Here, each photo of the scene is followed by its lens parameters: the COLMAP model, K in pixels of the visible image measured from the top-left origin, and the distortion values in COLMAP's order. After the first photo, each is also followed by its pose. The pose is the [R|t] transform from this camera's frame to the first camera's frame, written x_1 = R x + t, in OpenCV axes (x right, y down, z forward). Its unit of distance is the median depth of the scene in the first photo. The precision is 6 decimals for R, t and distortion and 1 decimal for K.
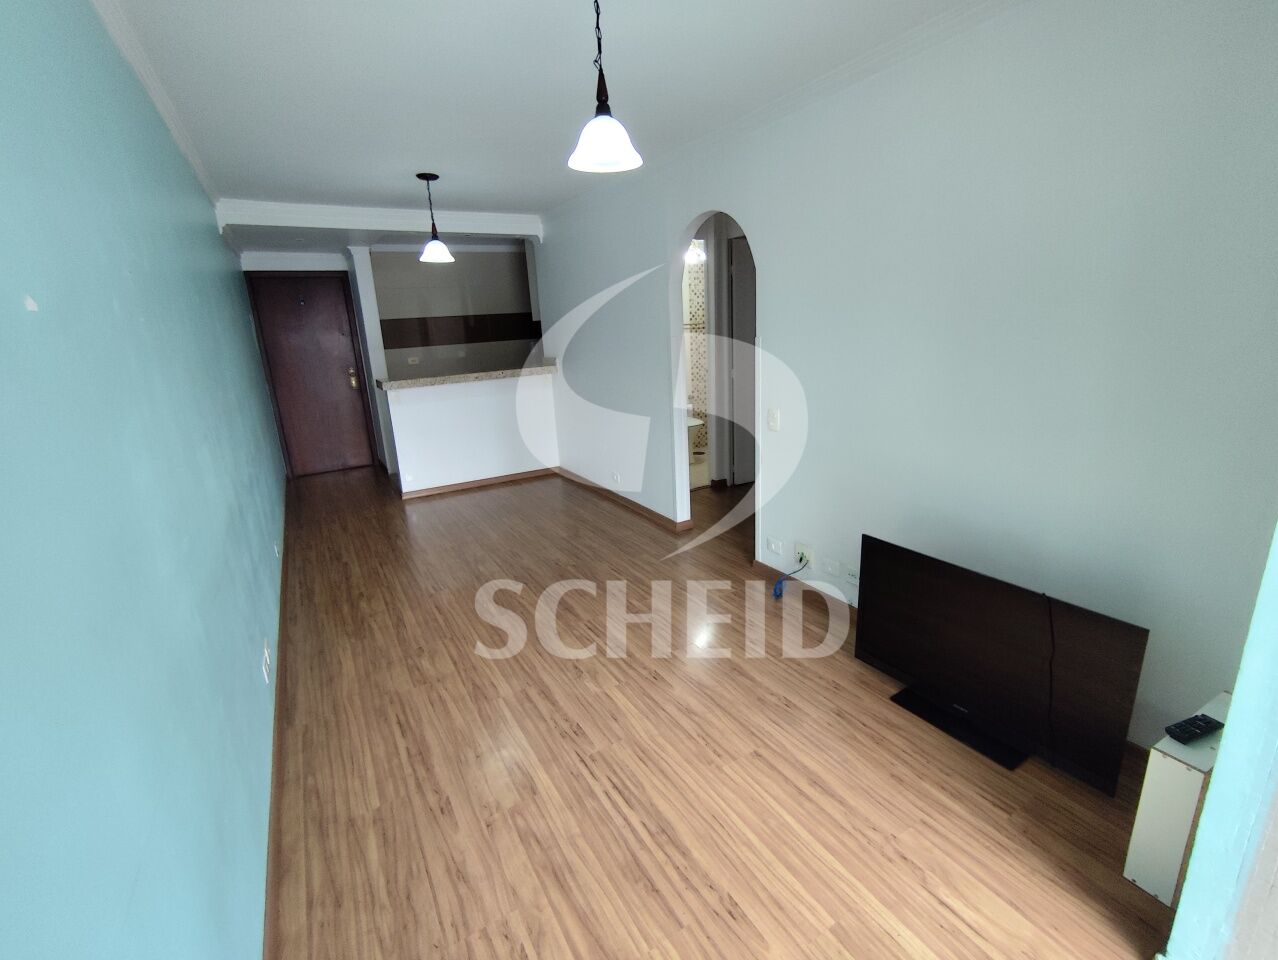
lens RADIAL K [[577.1, 0, 637.2], [0, 577.1, 469.5], [0, 0, 1]] dist [-0.016879, 0.011699]
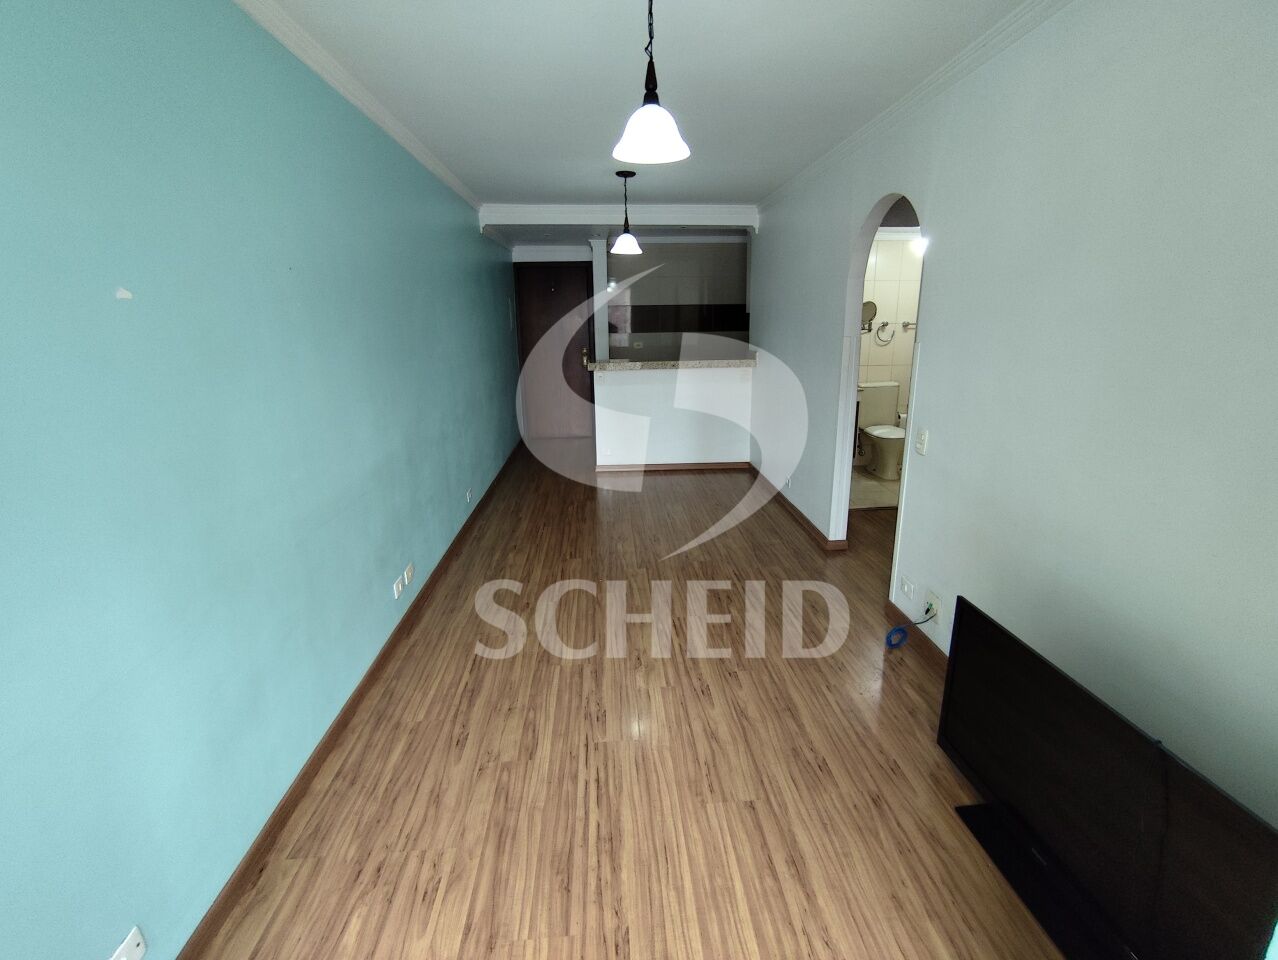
lens RADIAL K [[577.1, 0, 638.1], [0, 577.1, 468.2], [0, 0, 1]] dist [-0.016879, 0.011699]
pose [[0.893297, 0.145390, -0.425302, 0.397728], [-0.139209, 0.989205, 0.045768, -0.046799], [0.427365, 0.018322, 0.903893, 0.118405]]
